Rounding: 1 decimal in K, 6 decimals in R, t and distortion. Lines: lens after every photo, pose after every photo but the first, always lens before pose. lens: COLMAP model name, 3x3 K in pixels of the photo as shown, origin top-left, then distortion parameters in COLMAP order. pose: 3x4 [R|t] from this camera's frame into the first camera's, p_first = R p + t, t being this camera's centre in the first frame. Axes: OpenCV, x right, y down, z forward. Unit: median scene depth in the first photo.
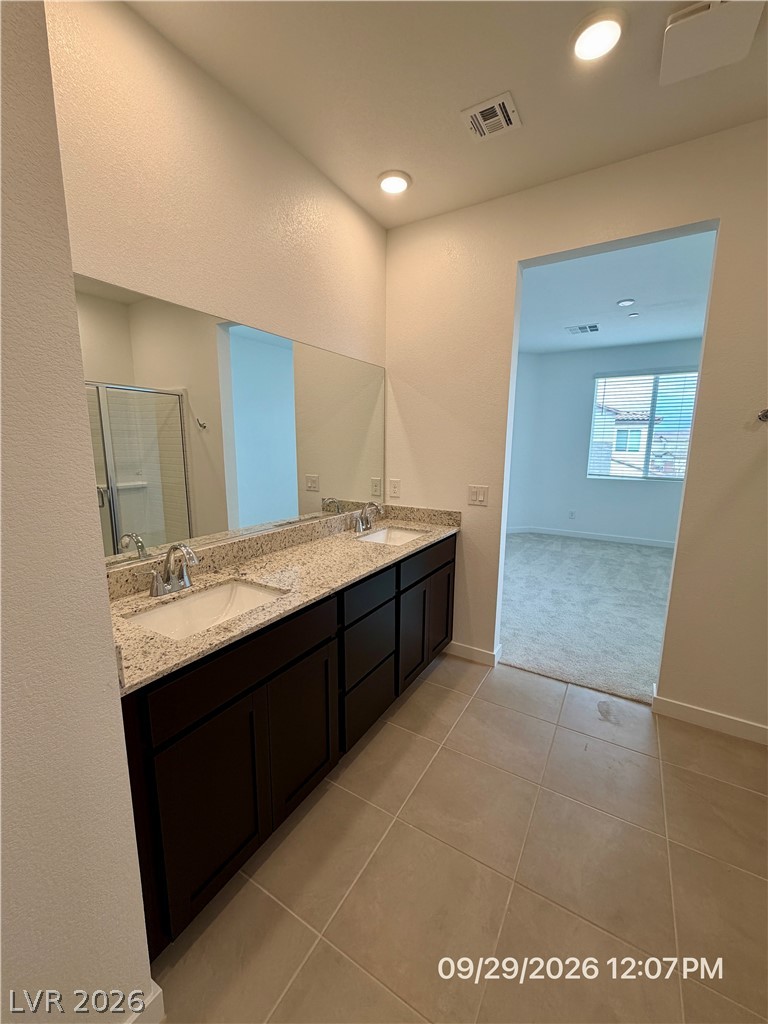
lens RADIAL K [[412.8, 0, 388.8], [0, 412.8, 511.5], [0, 0, 1]] dist [0.002235, -0.000074]
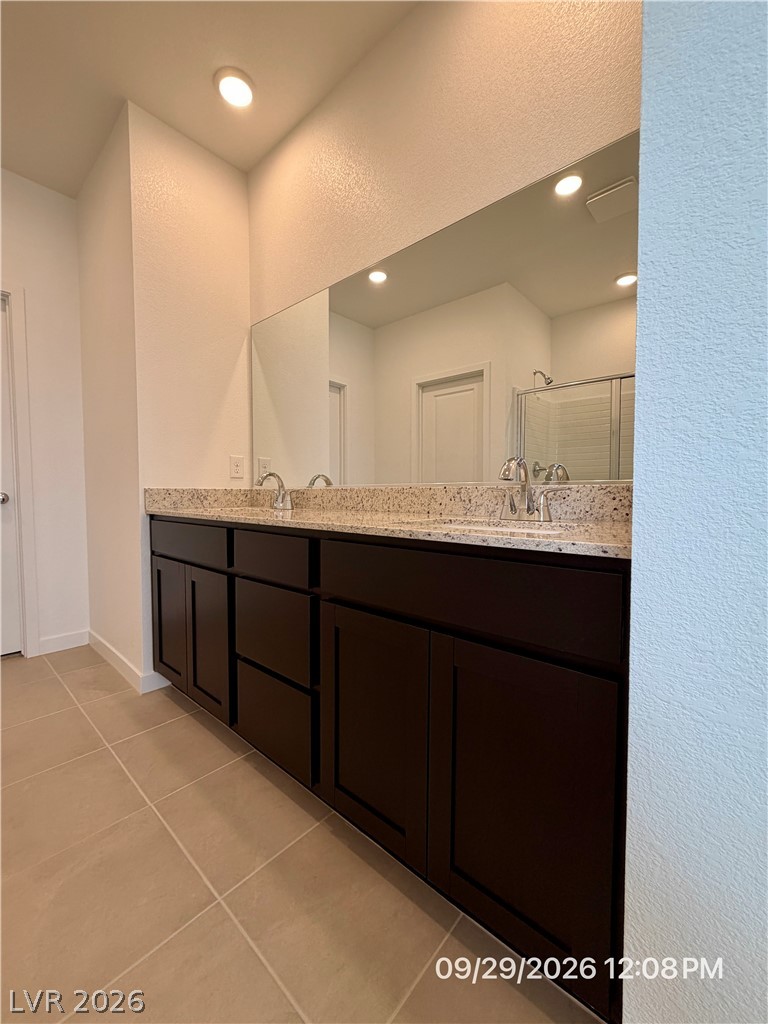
lens RADIAL K [[412.8, 0, 385.2], [0, 412.8, 510.4], [0, 0, 1]] dist [0.002235, -0.000074]
pose [[-0.200964, 0.028946, -0.979171, 0.577147], [-0.167487, 0.983830, 0.063458, 0.039413], [0.965174, 0.176752, -0.192867, 1.238578]]
